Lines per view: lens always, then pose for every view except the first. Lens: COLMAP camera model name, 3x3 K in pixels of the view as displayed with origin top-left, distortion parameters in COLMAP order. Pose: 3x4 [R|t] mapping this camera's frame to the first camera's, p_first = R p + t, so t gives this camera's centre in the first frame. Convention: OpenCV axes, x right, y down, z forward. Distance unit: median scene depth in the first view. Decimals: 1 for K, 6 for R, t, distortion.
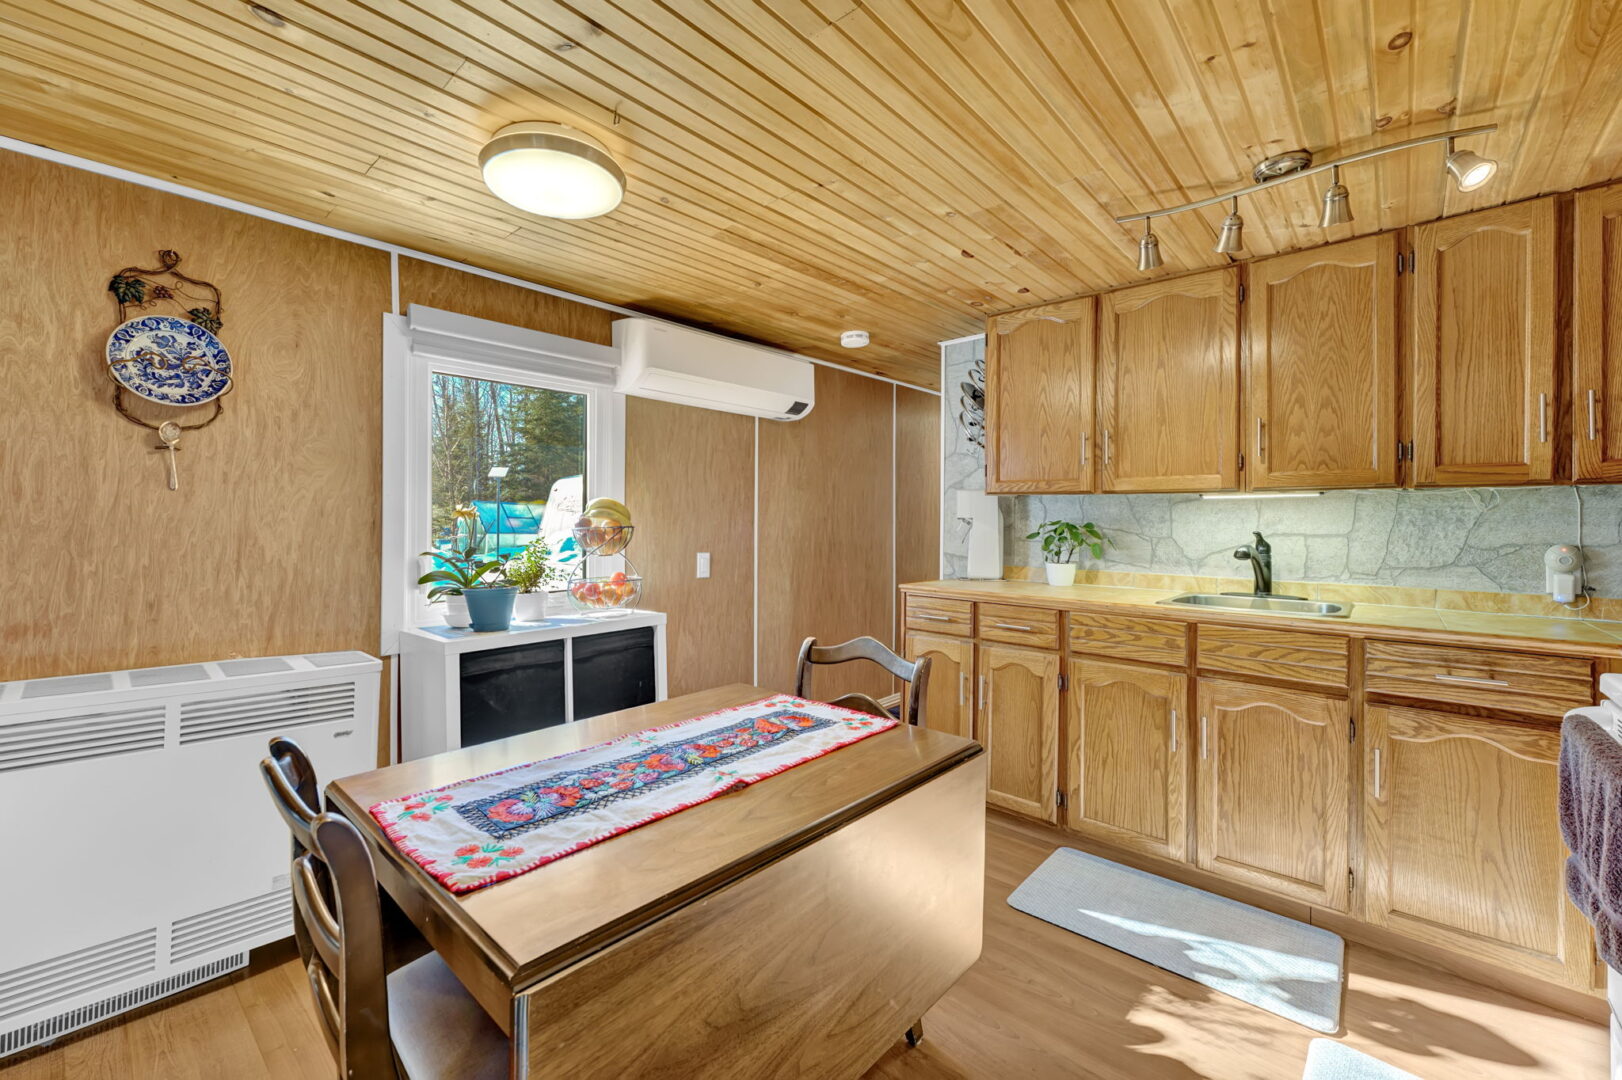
lens RADIAL K [[662.8, 0, 810.0], [0, 662.8, 535.6], [0, 0, 1]] dist [-0.004037, 0.000808]
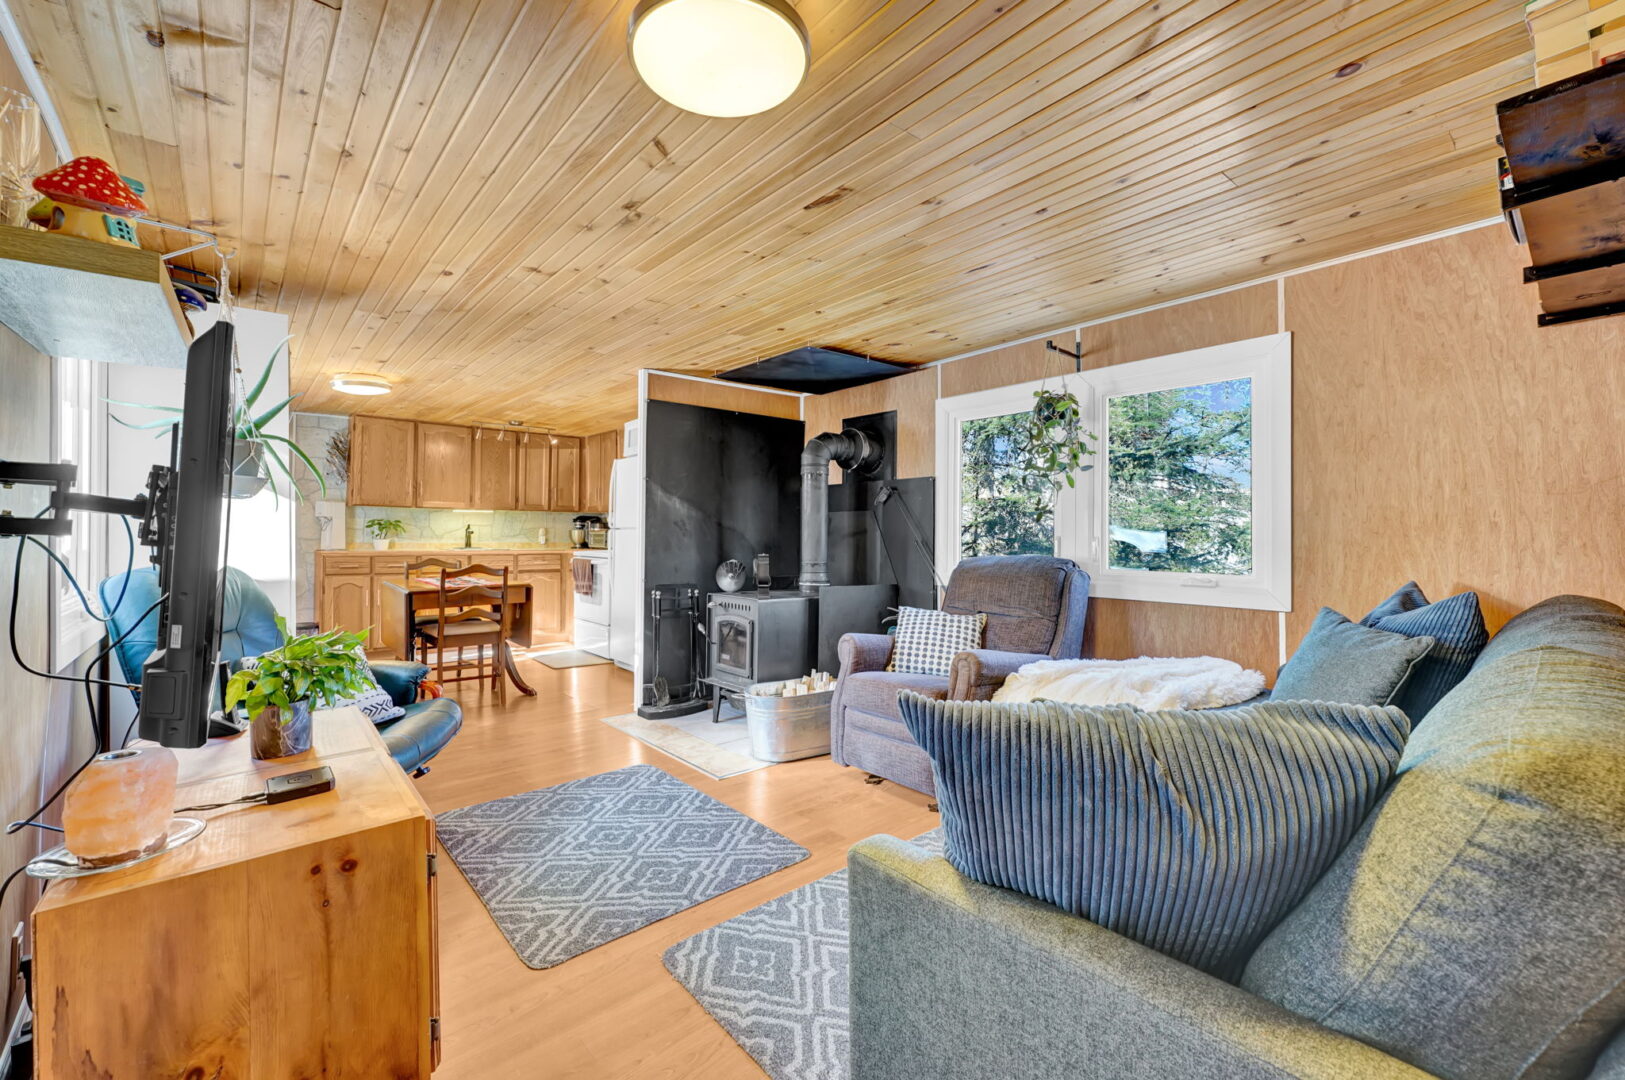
lens RADIAL K [[664.0, 0, 807.0], [0, 664.0, 529.4], [0, 0, 1]] dist [-0.004037, 0.000808]
pose [[0.127110, -0.003947, 0.991881, -2.170813], [0.013236, 0.999910, 0.002282, 0.033254], [-0.991800, 0.012838, 0.127151, -0.847217]]
